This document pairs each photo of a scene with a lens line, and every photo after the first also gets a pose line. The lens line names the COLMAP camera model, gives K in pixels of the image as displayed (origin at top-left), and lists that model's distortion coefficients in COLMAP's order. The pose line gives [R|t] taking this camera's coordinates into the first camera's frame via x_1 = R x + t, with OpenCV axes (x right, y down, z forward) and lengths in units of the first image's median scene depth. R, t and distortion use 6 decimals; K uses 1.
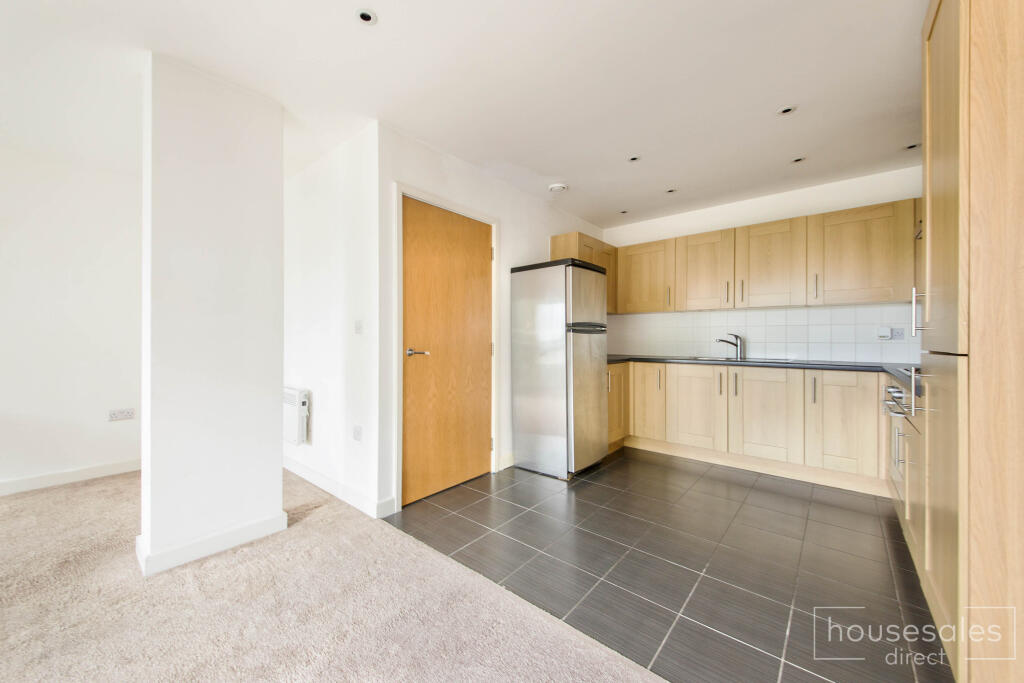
lens RADIAL K [[390.8, 0, 513.7], [0, 390.8, 332.5], [0, 0, 1]] dist [0.016908, -0.004278]
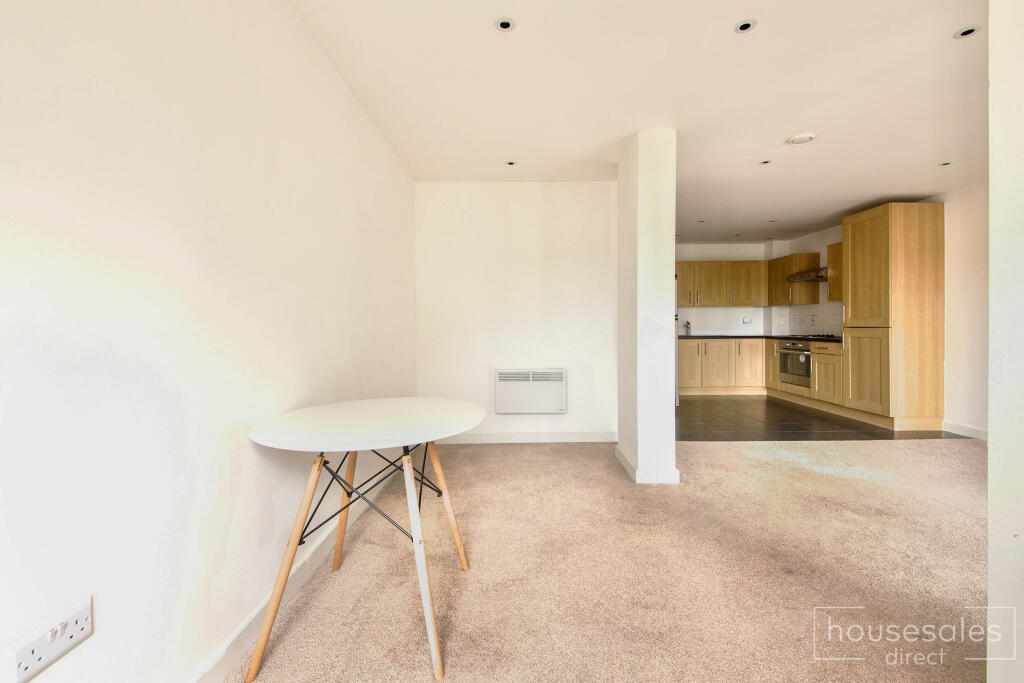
lens RADIAL K [[386.2, 0, 505.8], [0, 386.2, 327.8], [0, 0, 1]] dist [0.016032, -0.014643]
pose [[0.771183, -0.006518, 0.636580, -1.254974], [0.000687, 0.999956, 0.009407, 0.018732], [-0.636613, -0.006818, 0.771153, 0.212662]]
